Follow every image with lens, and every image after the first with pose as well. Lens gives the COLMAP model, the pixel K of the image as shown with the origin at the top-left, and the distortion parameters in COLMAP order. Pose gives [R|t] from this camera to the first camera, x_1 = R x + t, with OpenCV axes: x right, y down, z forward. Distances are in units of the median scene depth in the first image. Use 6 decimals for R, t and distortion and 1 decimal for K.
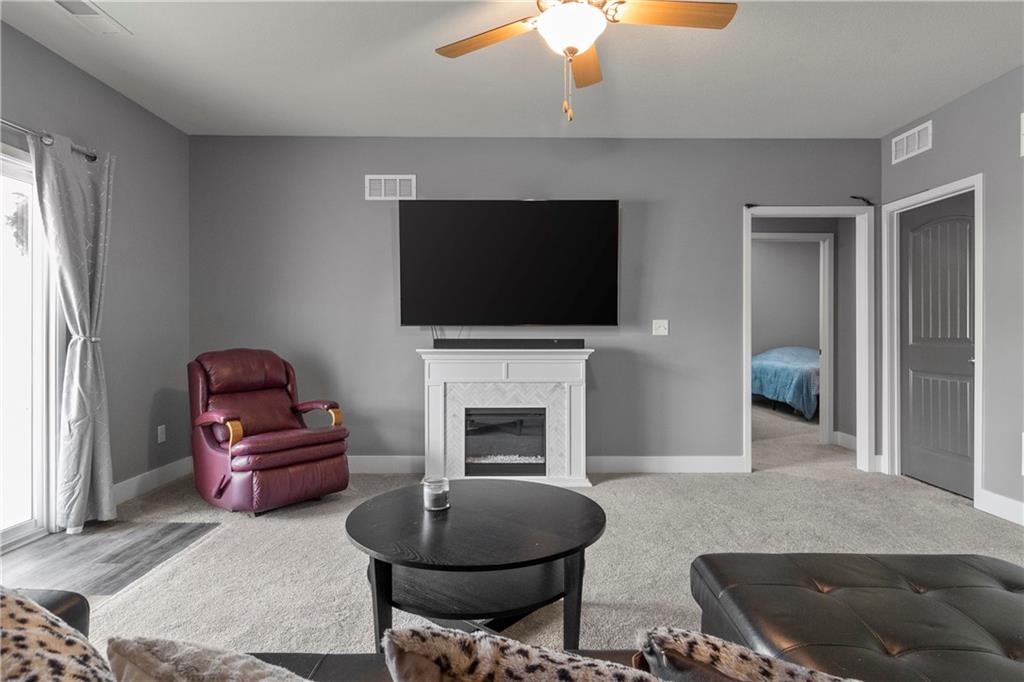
lens RADIAL K [[559.3, 0, 514.9], [0, 559.3, 331.5], [0, 0, 1]] dist [0.000756, 0.001558]
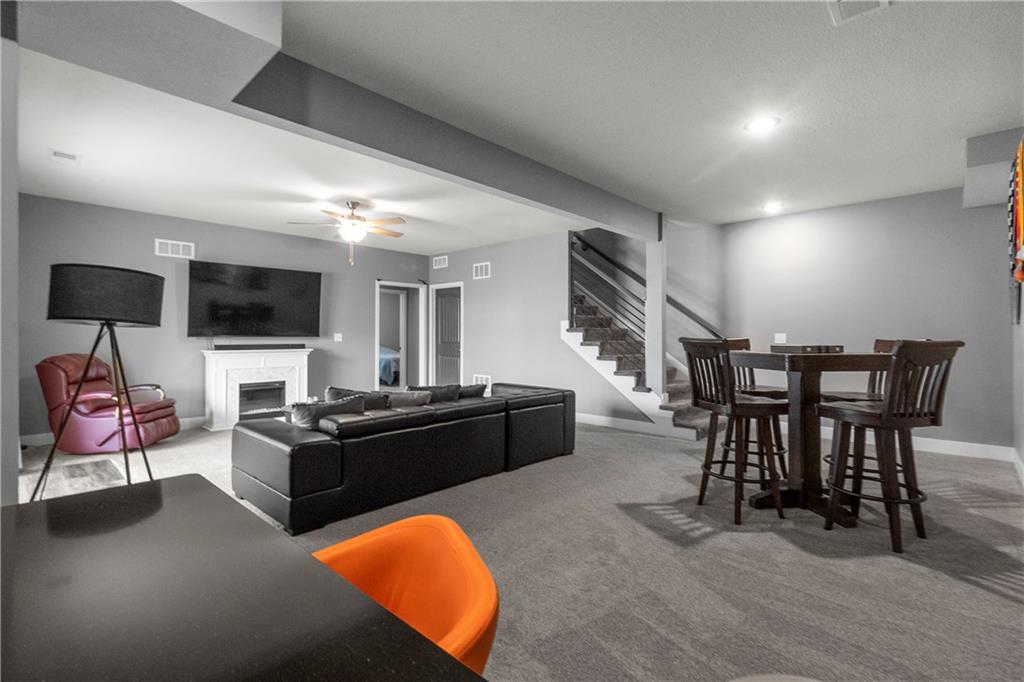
lens RADIAL K [[476.4, 0, 513.1], [0, 476.4, 336.8], [0, 0, 1]] dist [-0.004002, 0.000395]
pose [[0.682673, -0.002669, 0.730720, -0.563883], [0.001819, 0.999996, 0.001953, -0.011844], [-0.730722, -0.000004, 0.682675, -0.618497]]
